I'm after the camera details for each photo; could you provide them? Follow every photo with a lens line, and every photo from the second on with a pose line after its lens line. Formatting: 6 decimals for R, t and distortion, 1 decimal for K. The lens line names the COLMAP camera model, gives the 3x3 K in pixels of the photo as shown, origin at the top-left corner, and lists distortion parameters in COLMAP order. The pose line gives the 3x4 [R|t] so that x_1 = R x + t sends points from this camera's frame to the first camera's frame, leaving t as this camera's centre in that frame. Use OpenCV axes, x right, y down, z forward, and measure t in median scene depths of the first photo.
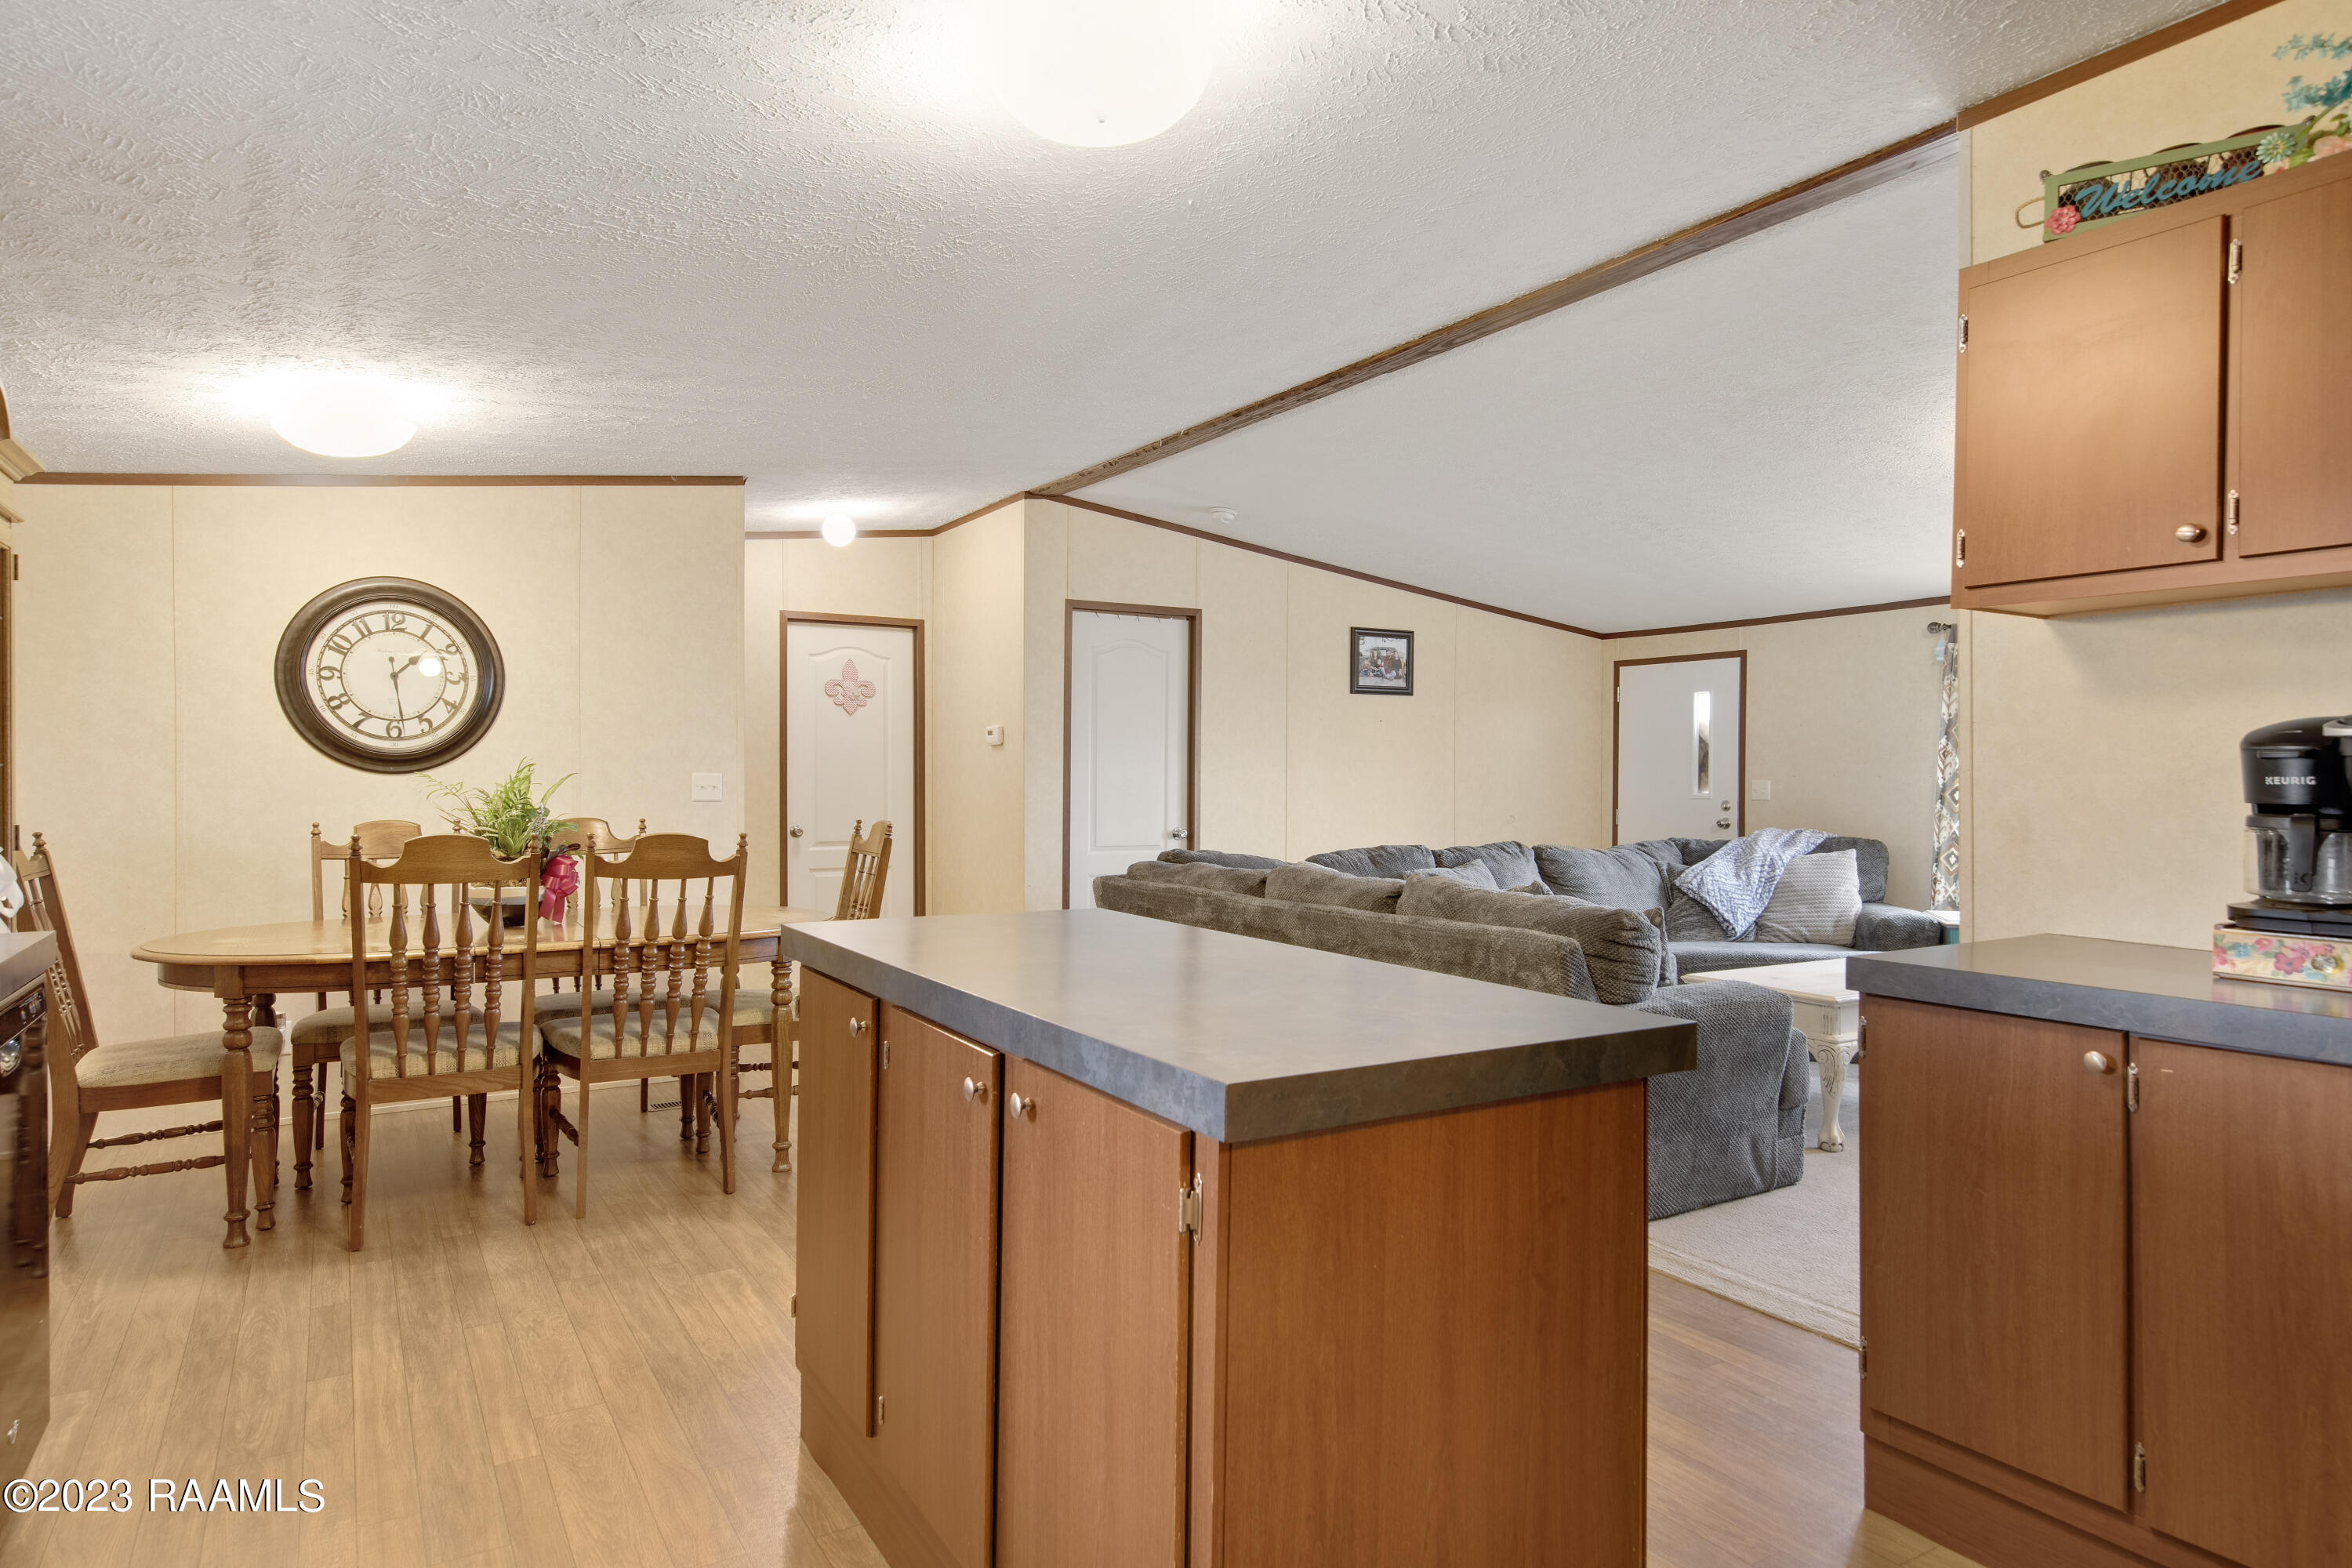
lens RADIAL K [[1336.4, 0, 1179.1], [0, 1336.4, 780.4], [0, 0, 1]] dist [0.021221, -0.004754]
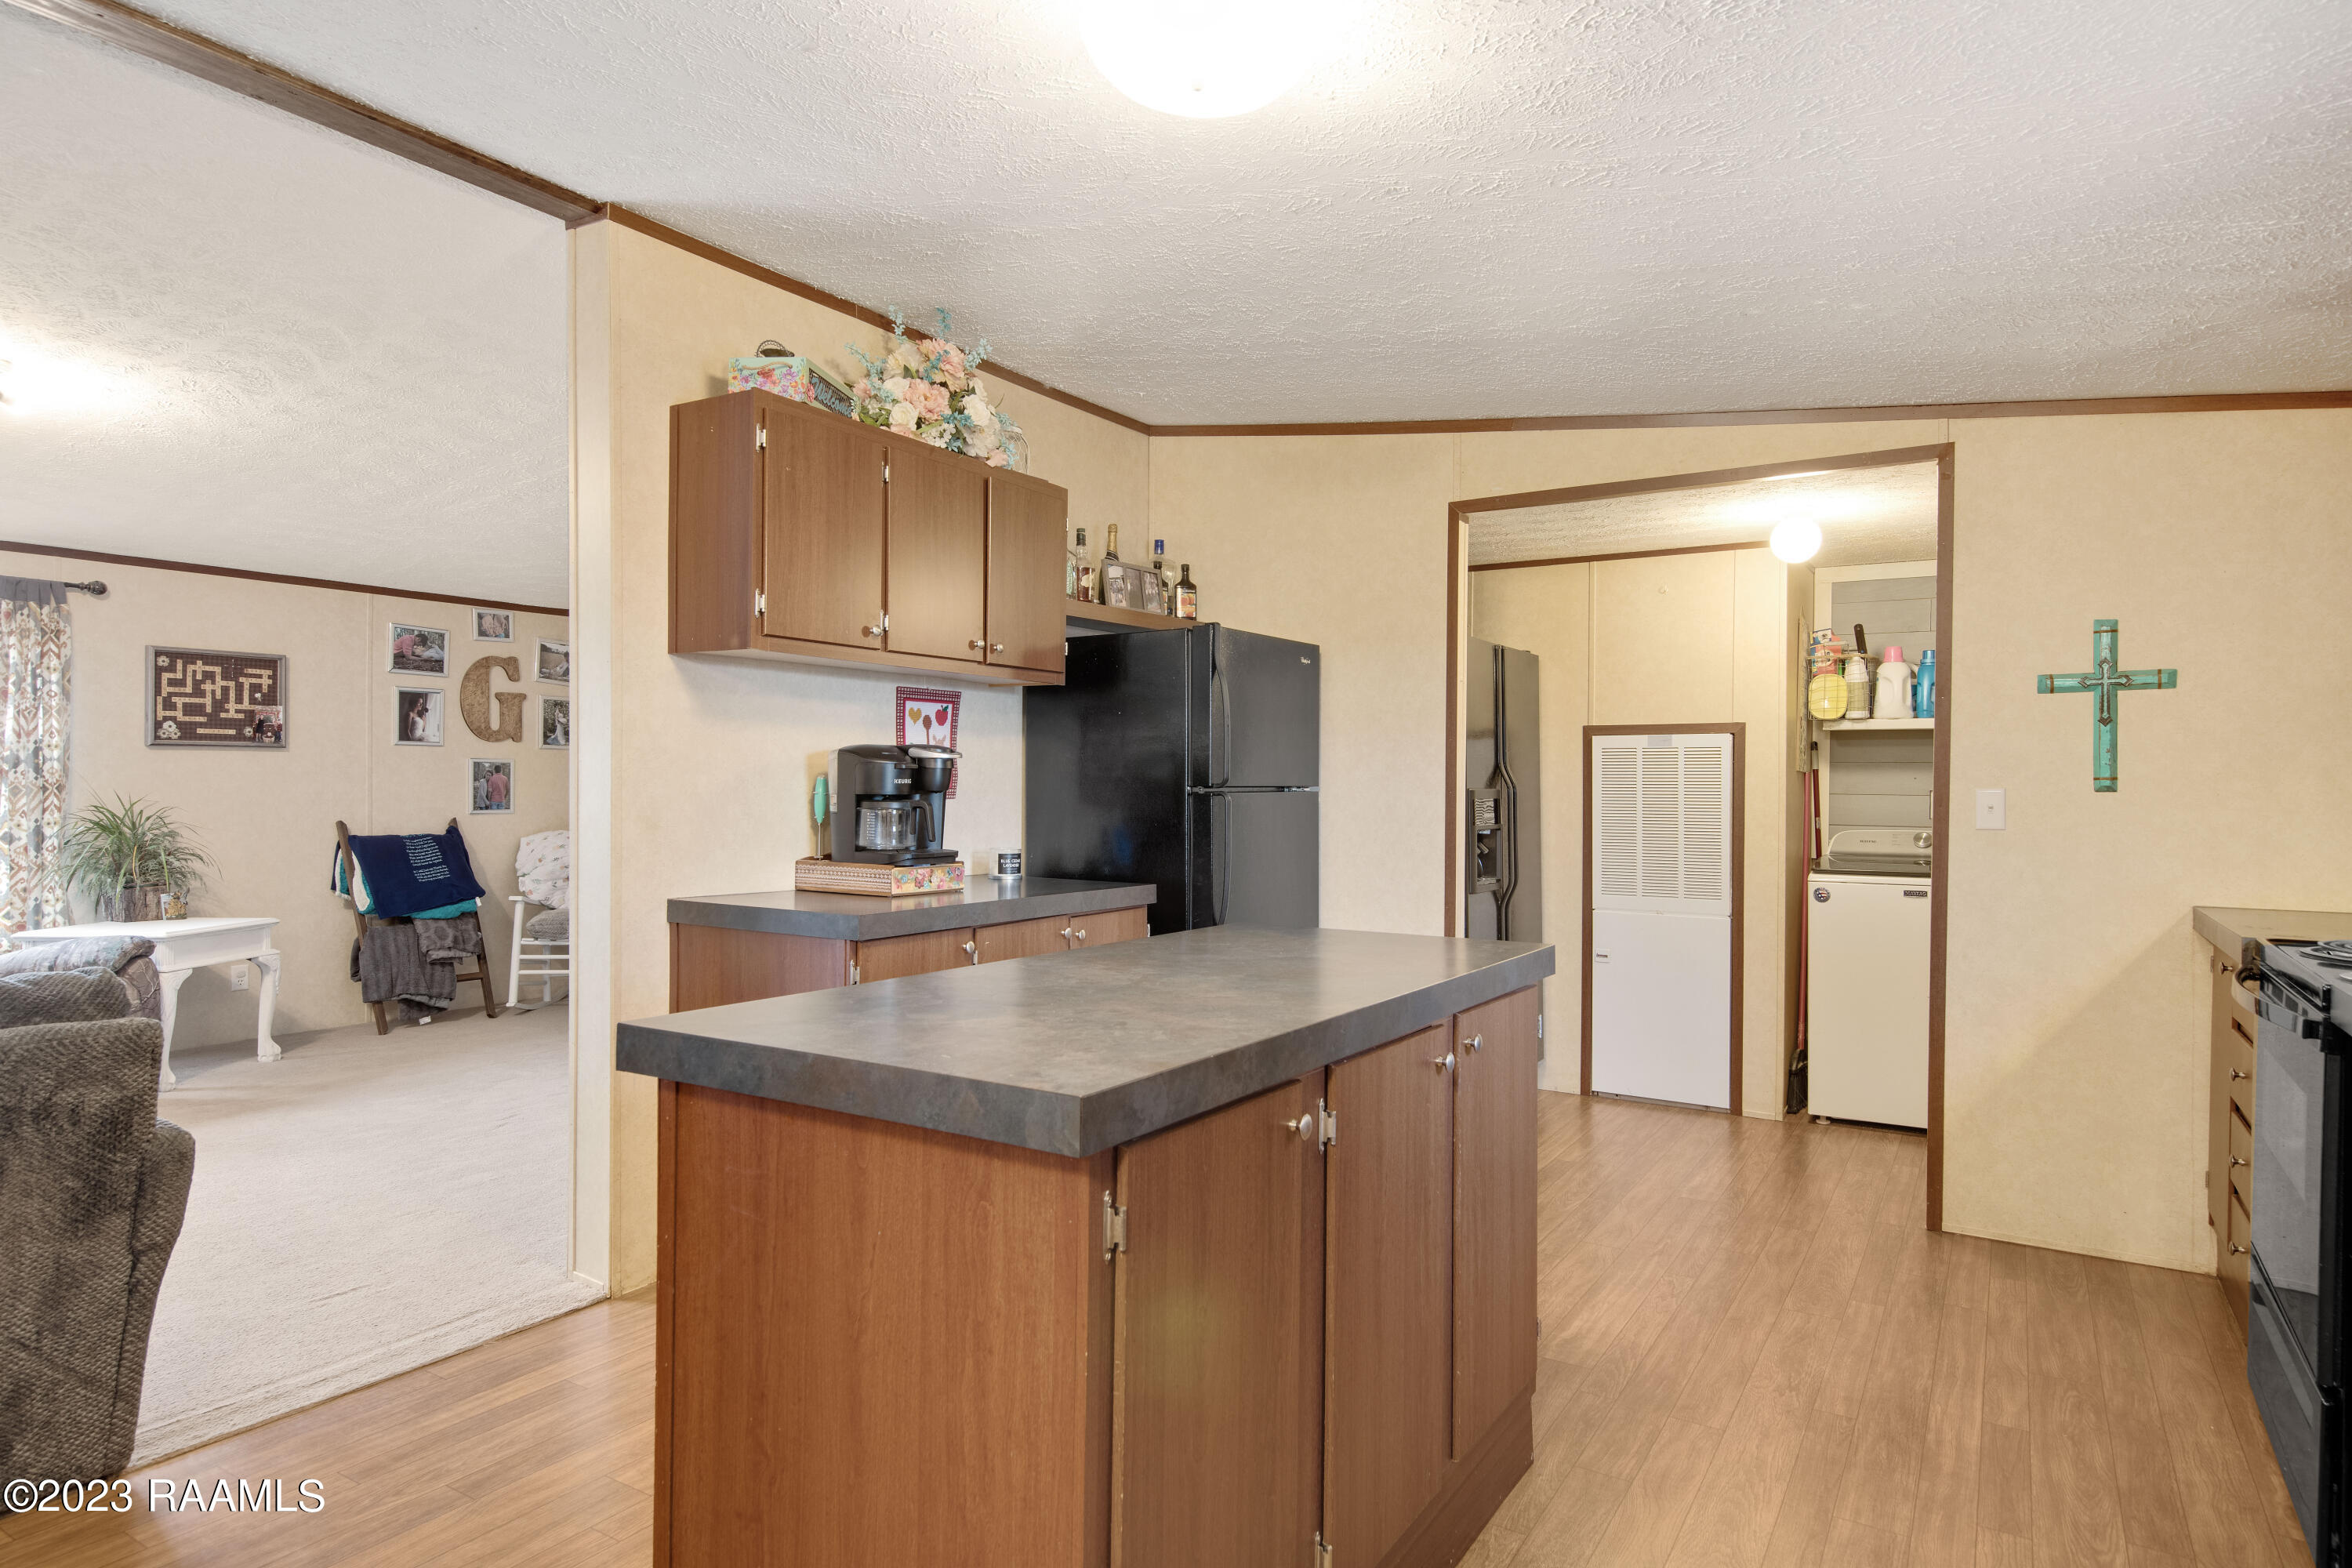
lens RADIAL K [[1336.4, 0, 1154.2], [0, 1336.4, 785.9], [0, 0, 1]] dist [0.021221, -0.004754]
pose [[-0.423213, -0.013097, 0.905936, -0.385843], [-0.008890, 0.999907, 0.010303, -0.006194], [-0.905987, -0.003693, -0.423290, 0.610422]]
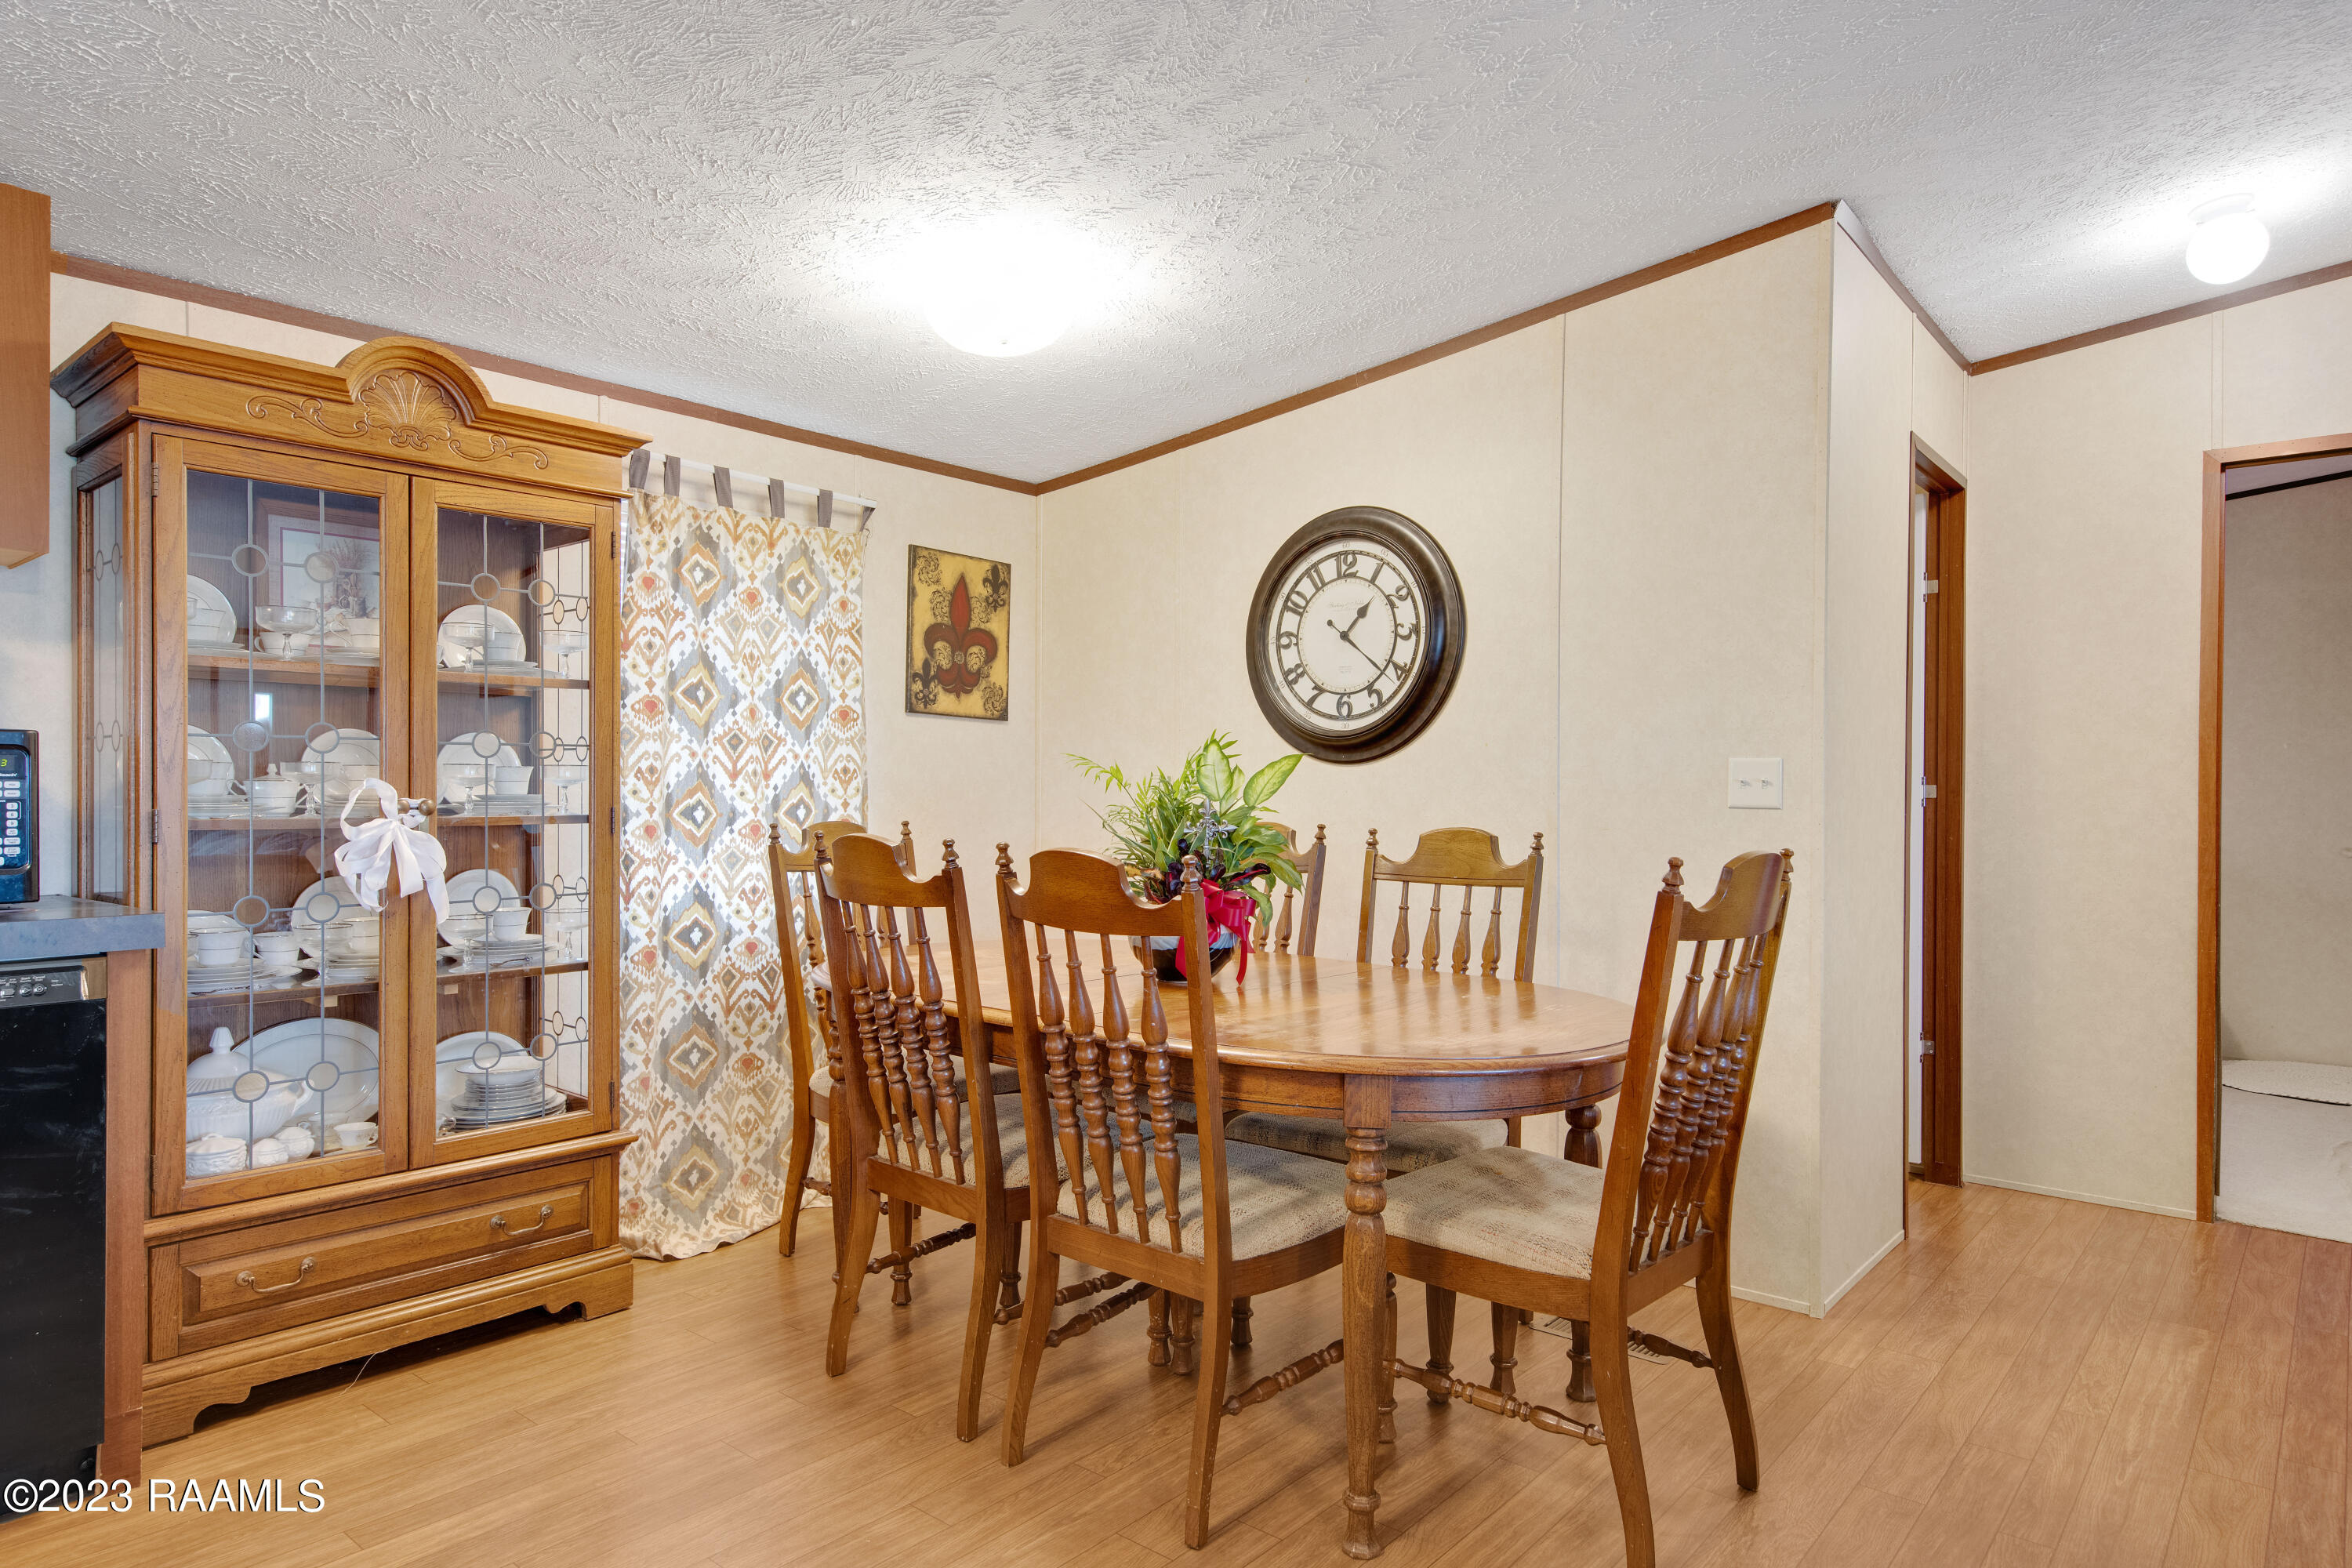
lens RADIAL K [[1366.9, 0, 1134.4], [0, 1366.9, 795.9], [0, 0, 1]] dist [-0.031855, -0.000578]
pose [[0.294209, 0.003838, -0.955733, 0.121916], [-0.008233, 0.999965, 0.001482, 0.012808], [0.955706, 0.007432, 0.294230, 0.653755]]
